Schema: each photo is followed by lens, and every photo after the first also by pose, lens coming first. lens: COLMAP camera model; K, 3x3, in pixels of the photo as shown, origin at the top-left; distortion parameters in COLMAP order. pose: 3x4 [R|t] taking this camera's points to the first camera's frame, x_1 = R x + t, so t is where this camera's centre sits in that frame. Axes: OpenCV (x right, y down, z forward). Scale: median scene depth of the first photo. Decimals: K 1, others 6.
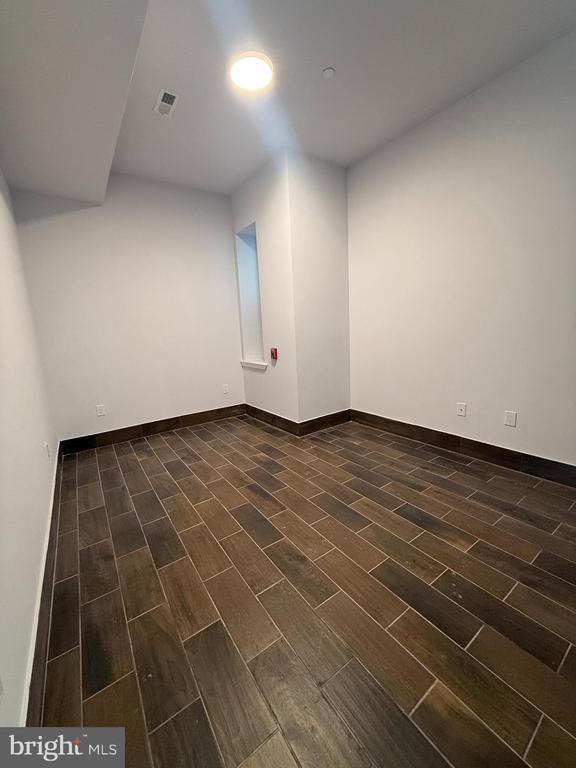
lens RADIAL K [[308.2, 0, 291.0], [0, 308.2, 383.1], [0, 0, 1]] dist [-0.001215, 0.000163]
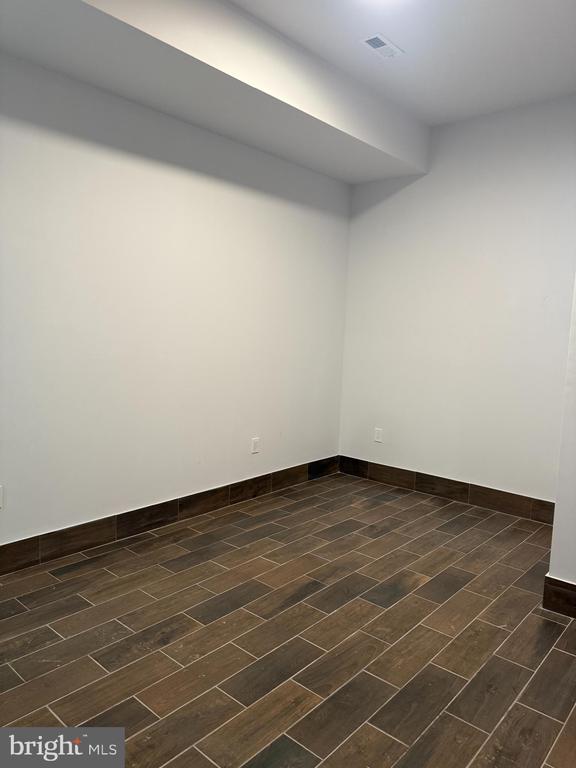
lens RADIAL K [[547.0, 0, 288.0], [0, 547.0, 384.0], [0, 0, 1]] dist [0.002870, -0.027374]
pose [[0.228607, 0.164375, -0.959541, 0.760908], [-0.229242, 0.967015, 0.111039, -0.163016], [0.946143, 0.194583, 0.258748, 0.467225]]
